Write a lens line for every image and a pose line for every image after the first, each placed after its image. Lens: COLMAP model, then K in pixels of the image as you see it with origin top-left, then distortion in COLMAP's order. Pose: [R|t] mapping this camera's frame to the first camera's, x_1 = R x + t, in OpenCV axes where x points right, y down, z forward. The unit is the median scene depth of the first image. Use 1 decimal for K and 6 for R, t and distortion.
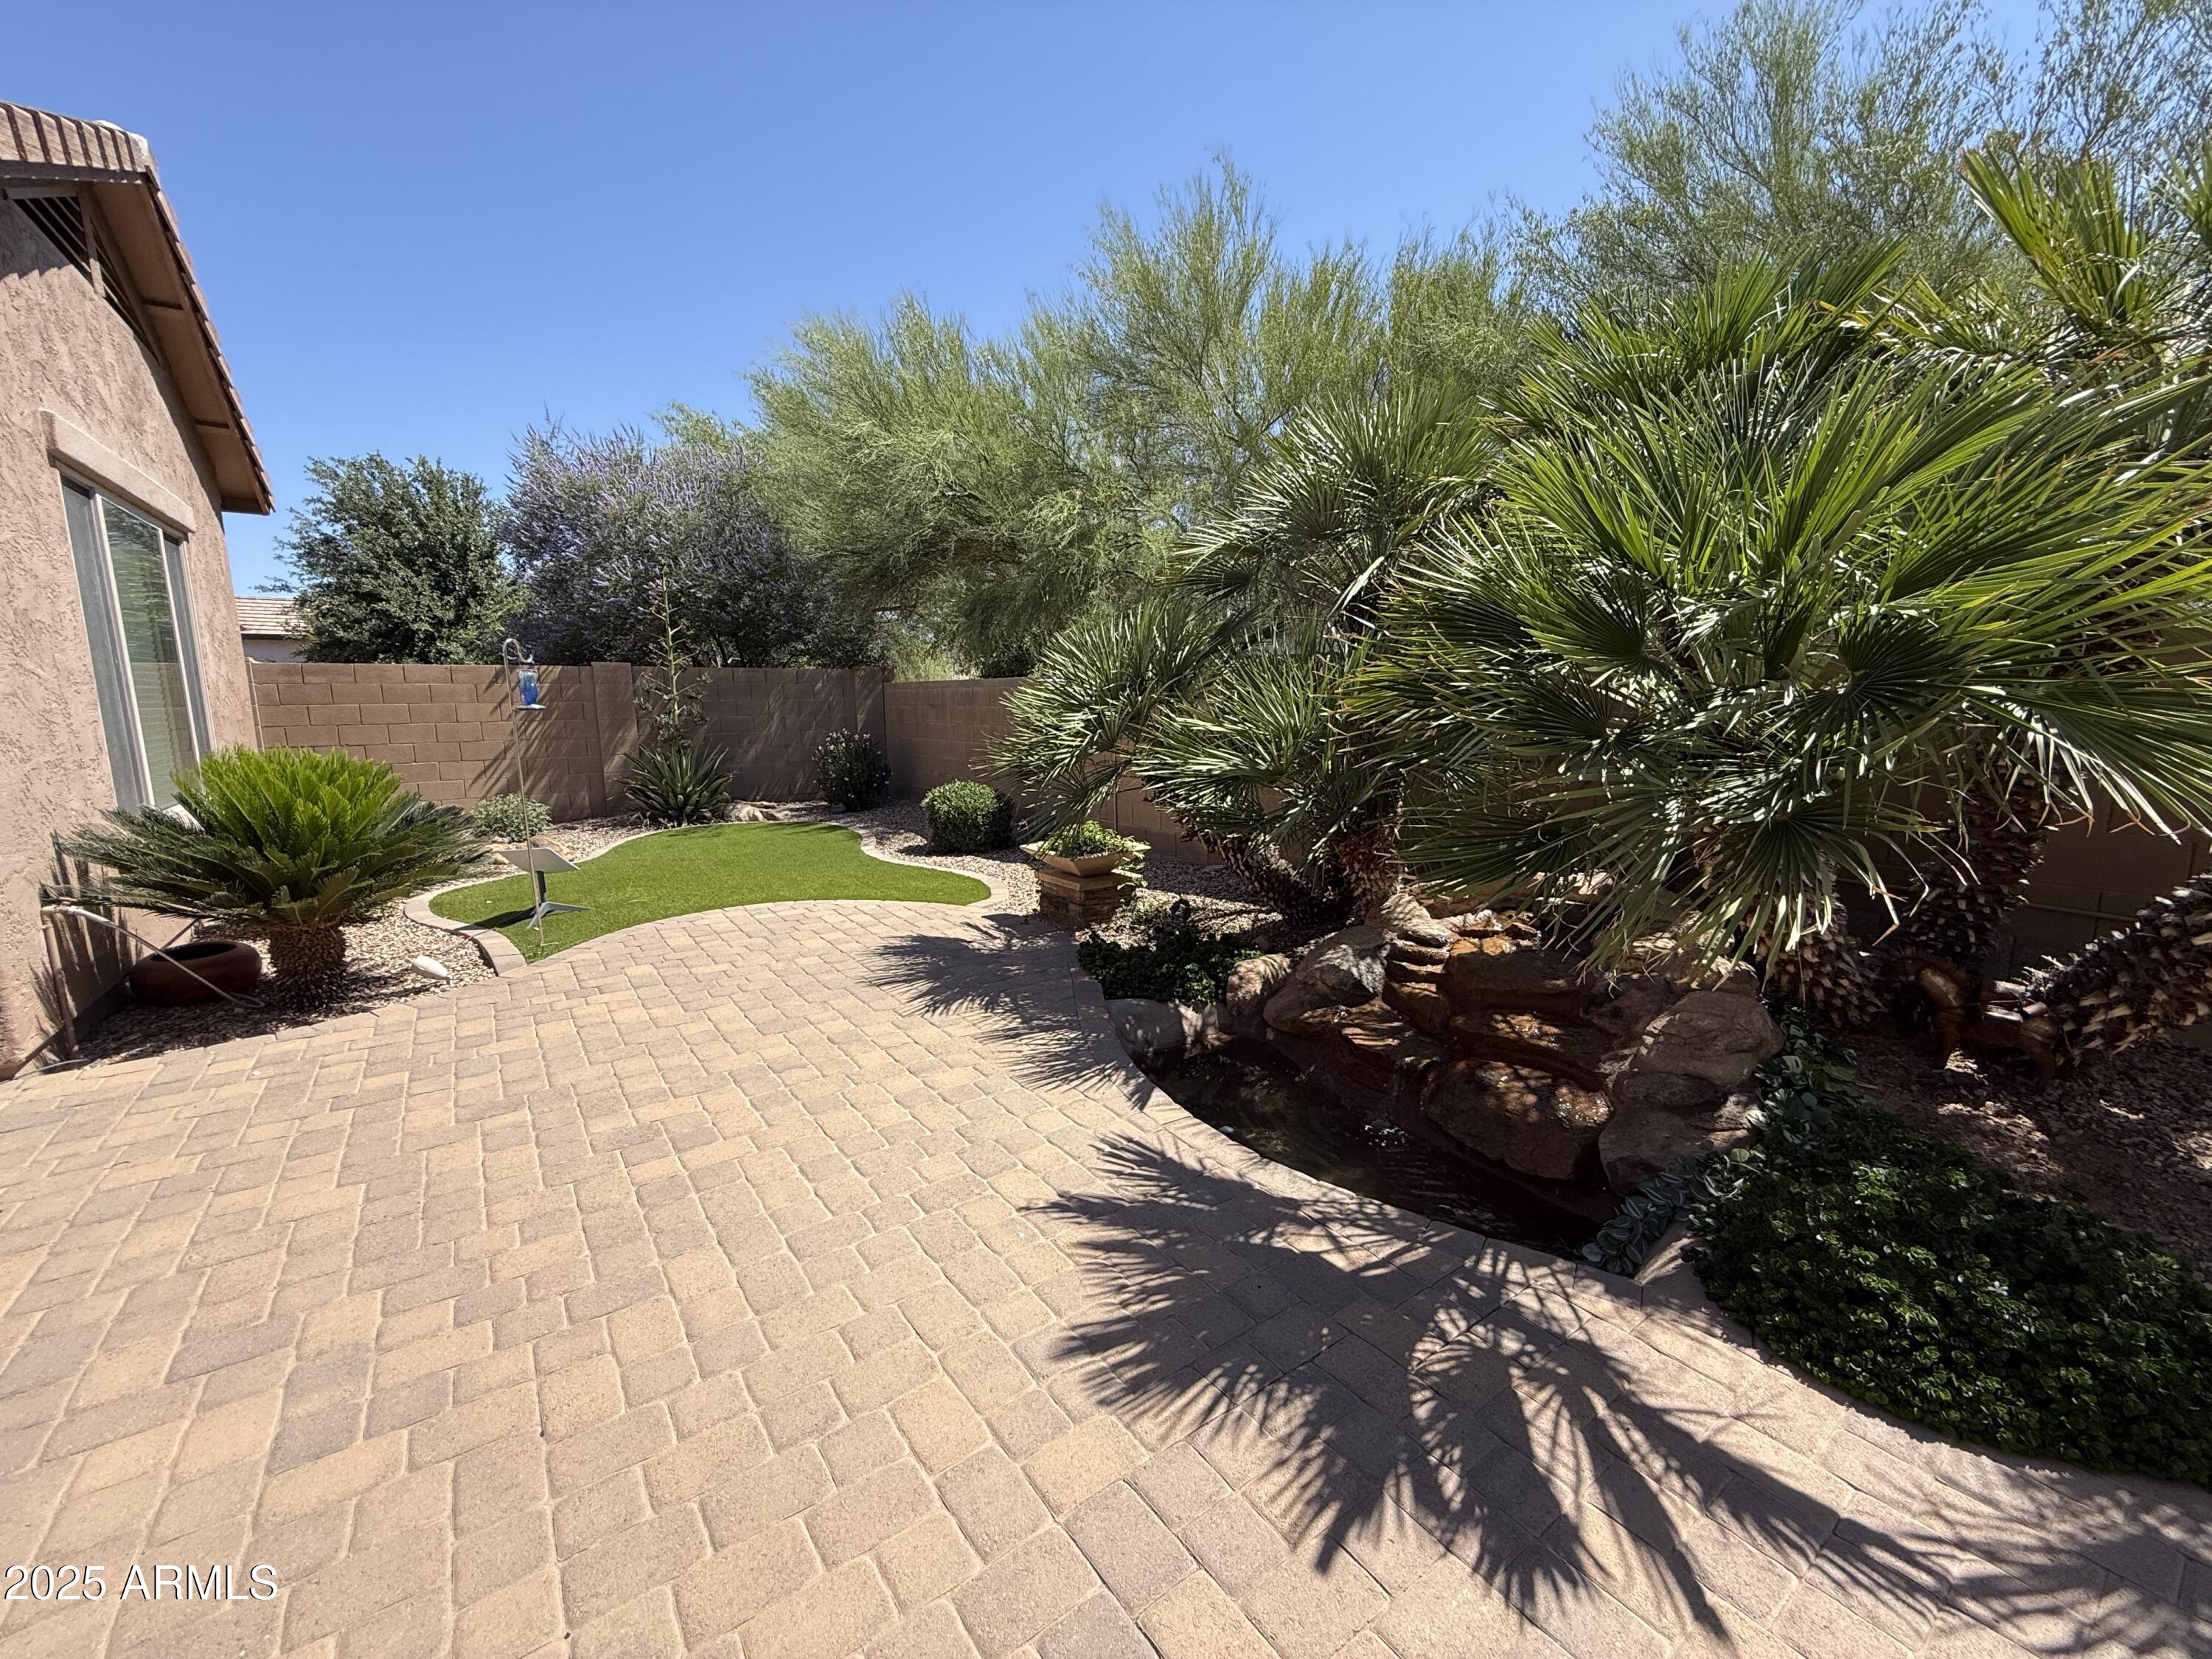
lens RADIAL K [[882.7, 0, 1099.6], [0, 882.7, 821.5], [0, 0, 1]] dist [0.001060, -0.000130]
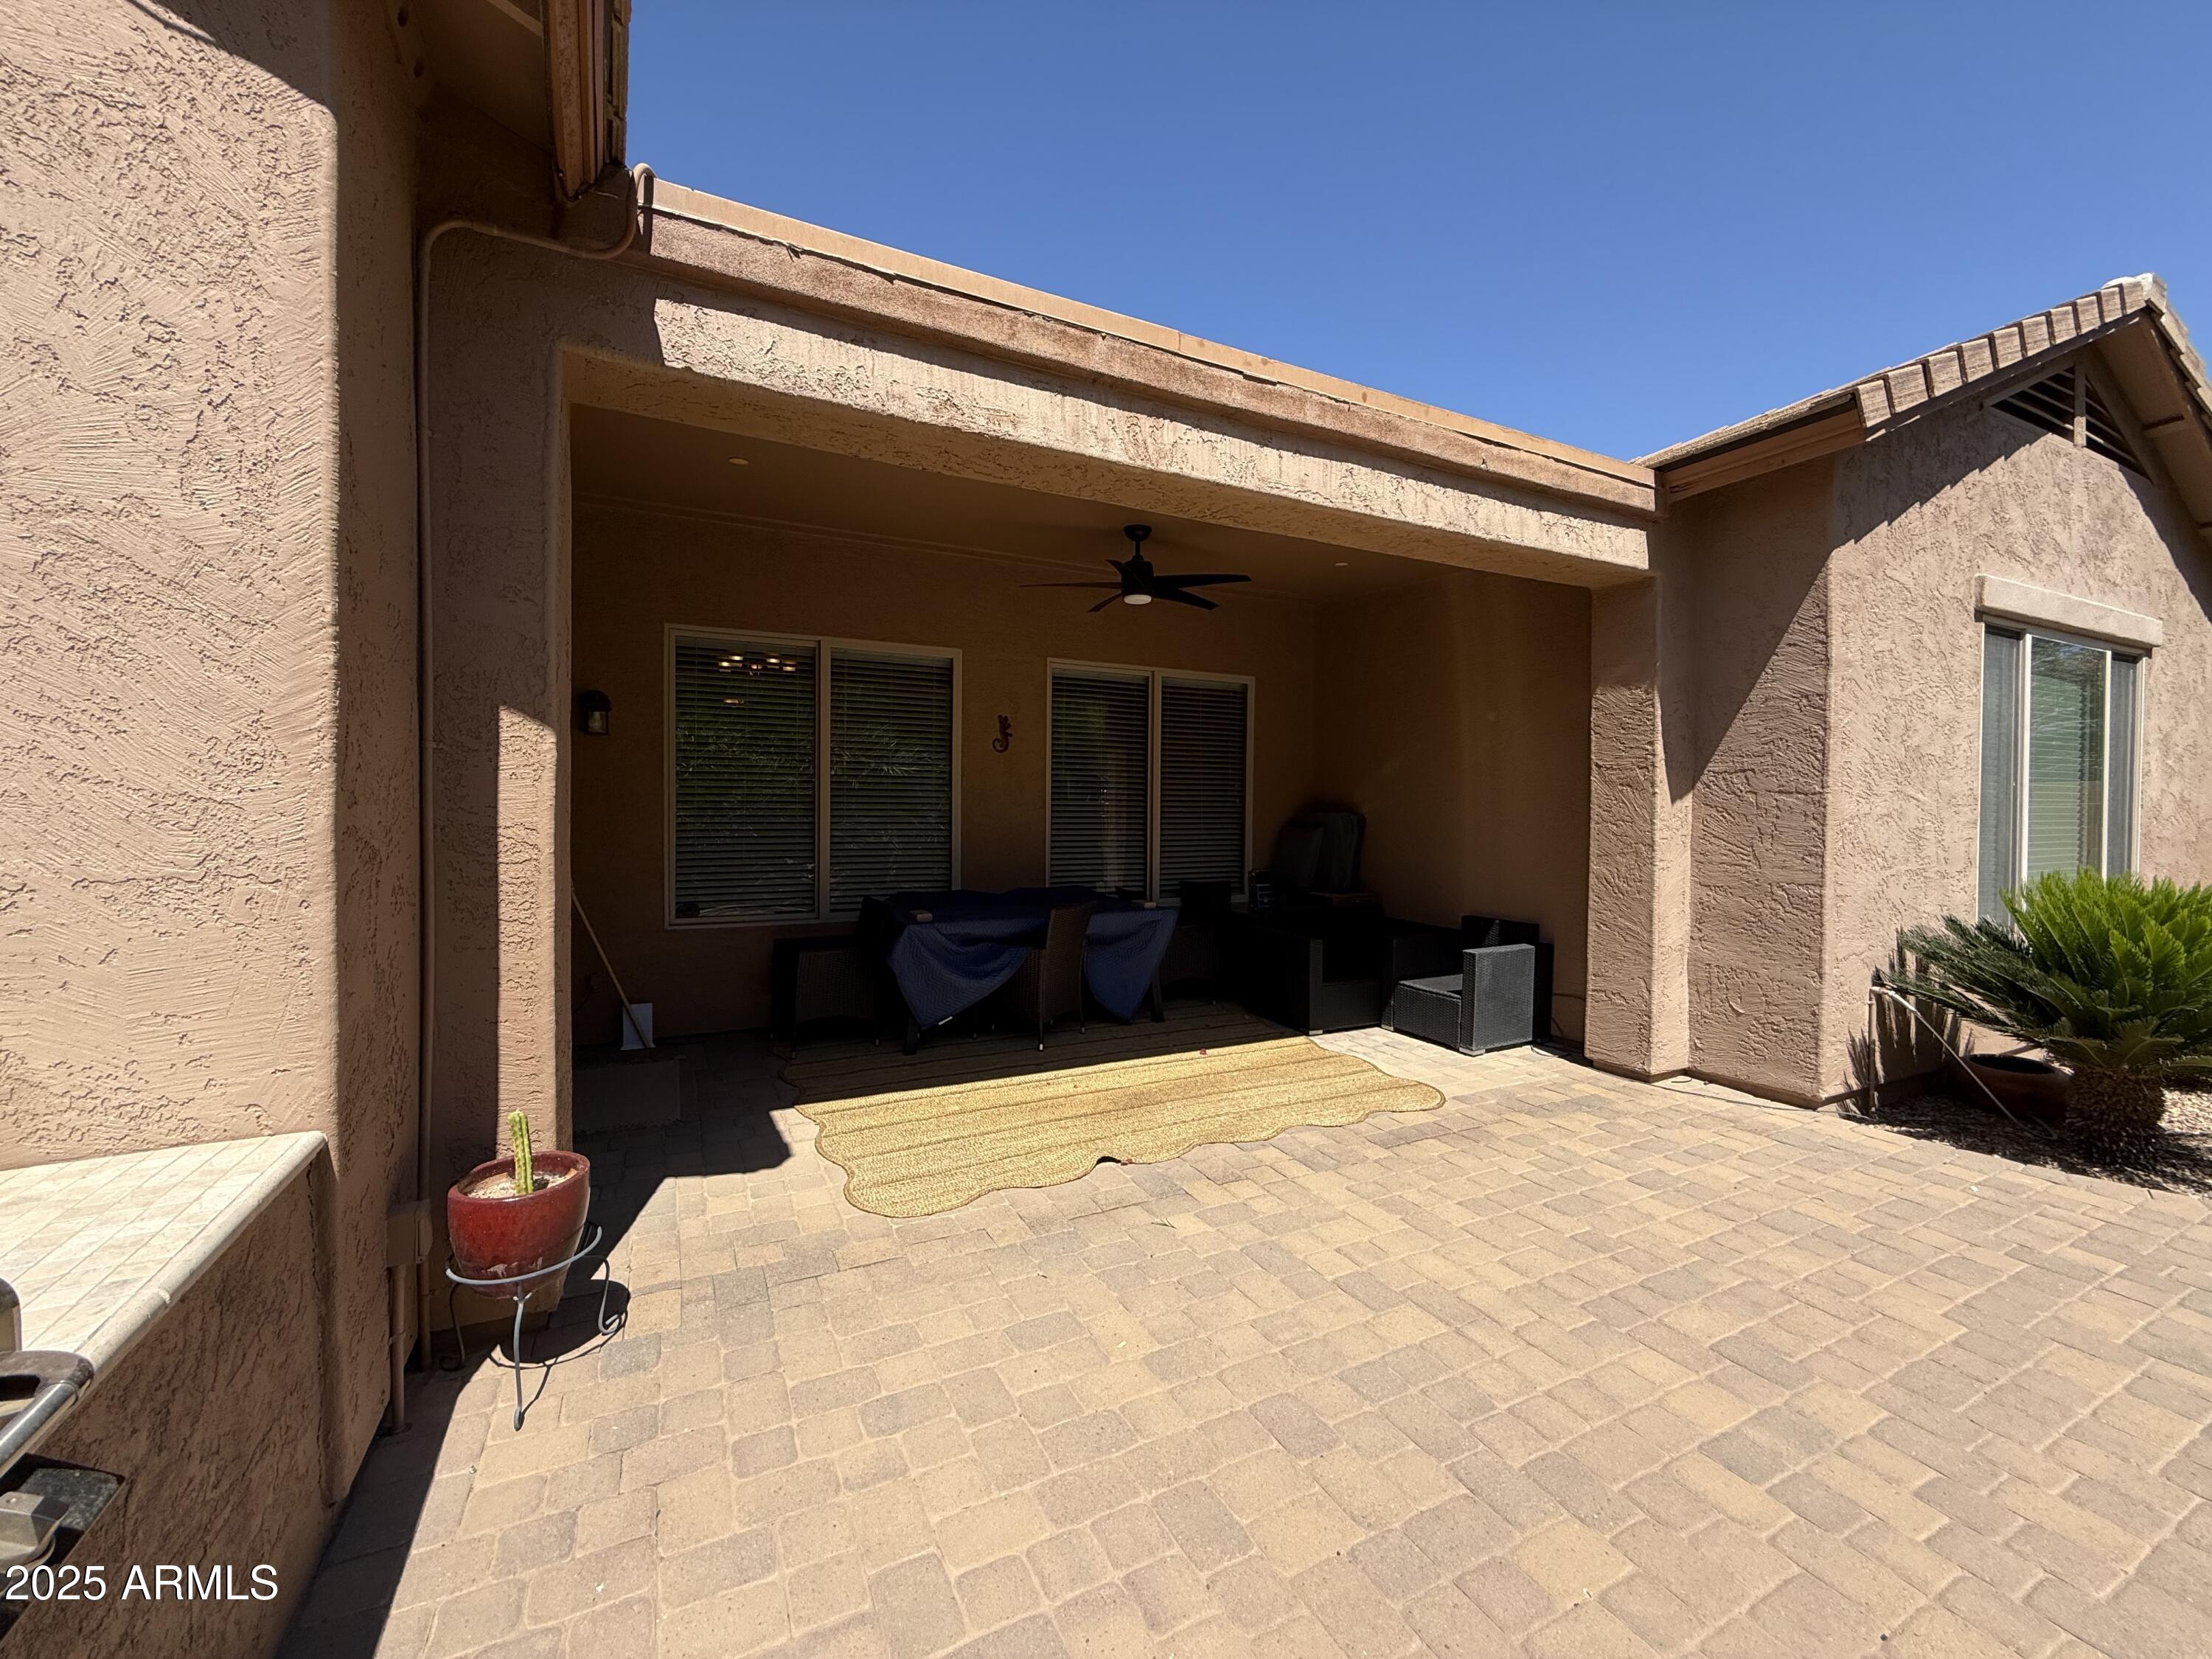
lens RADIAL K [[882.7, 0, 1105.9], [0, 882.7, 822.0], [0, 0, 1]] dist [0.001060, -0.000130]
pose [[-0.161955, 0.017170, -0.986649, 0.213273], [-0.142852, 0.988909, 0.040658, -0.031631], [0.976404, 0.147529, -0.157706, 0.137208]]
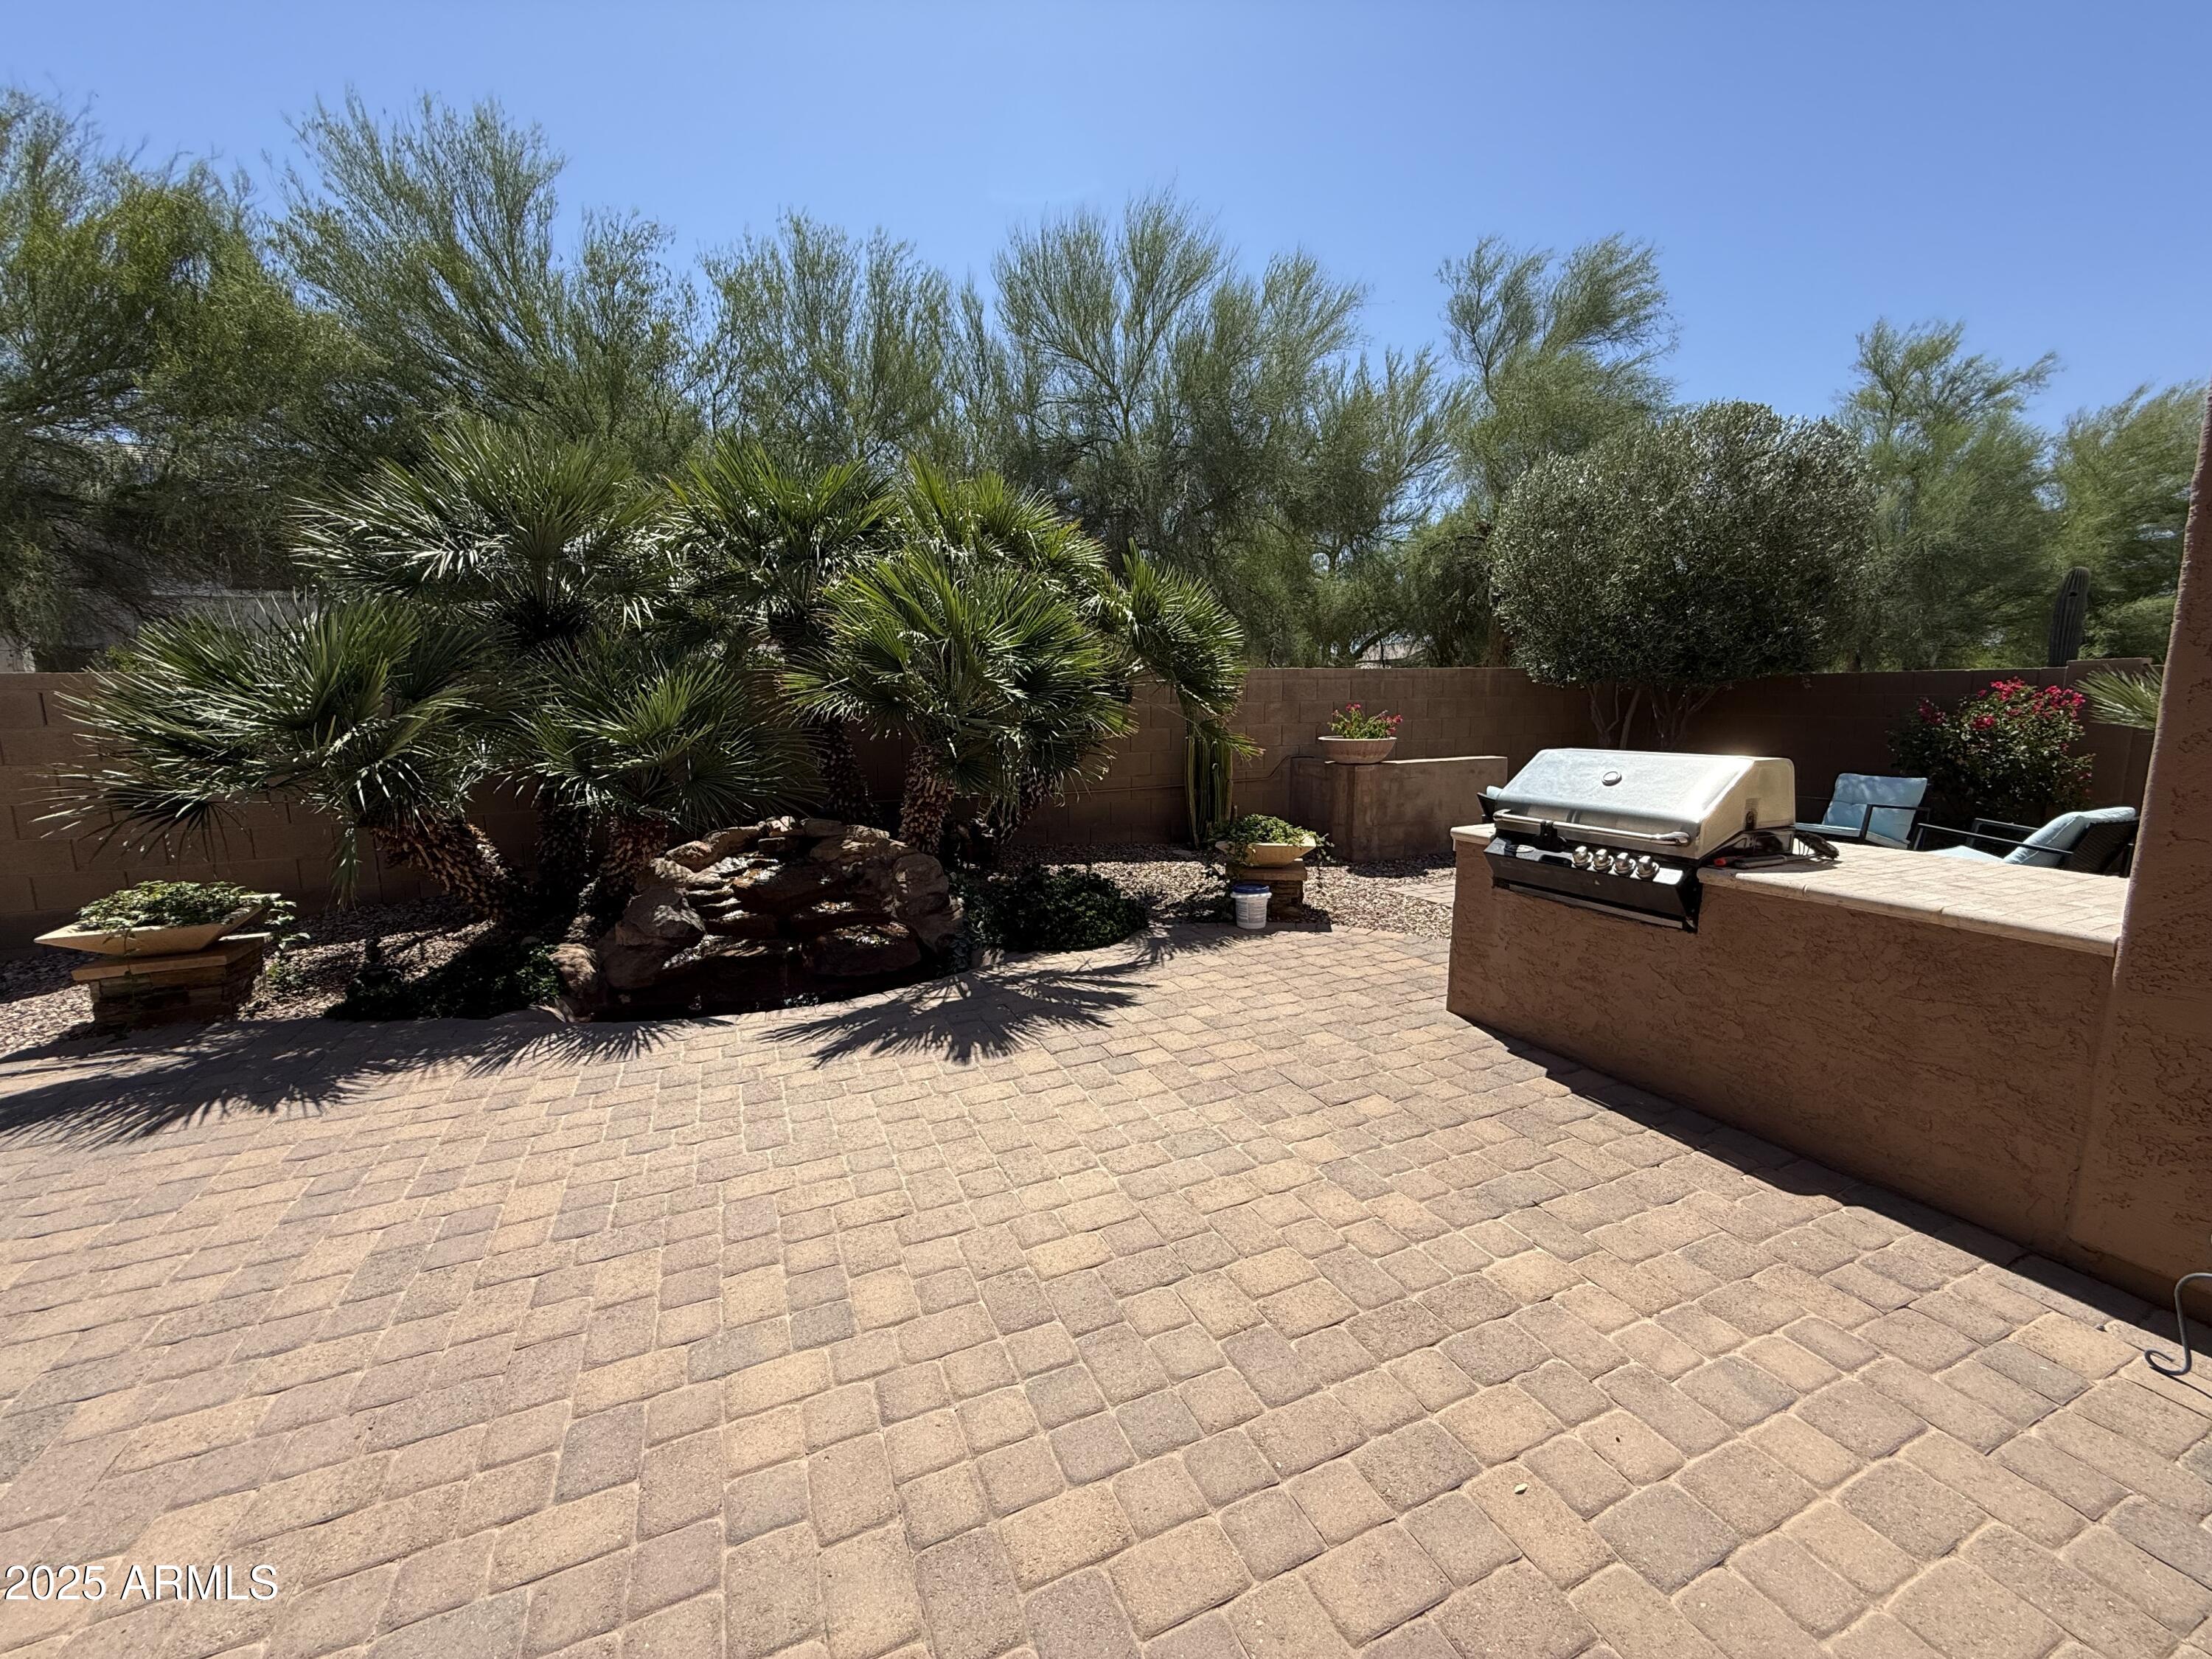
lens RADIAL K [[882.7, 0, 1098.0], [0, 882.7, 828.1], [0, 0, 1]] dist [0.001060, -0.000130]
pose [[0.212626, -0.143310, 0.966567, -1.040516], [0.150872, 0.982139, 0.112430, -0.014540], [-0.965416, 0.121923, 0.230450, 0.171837]]
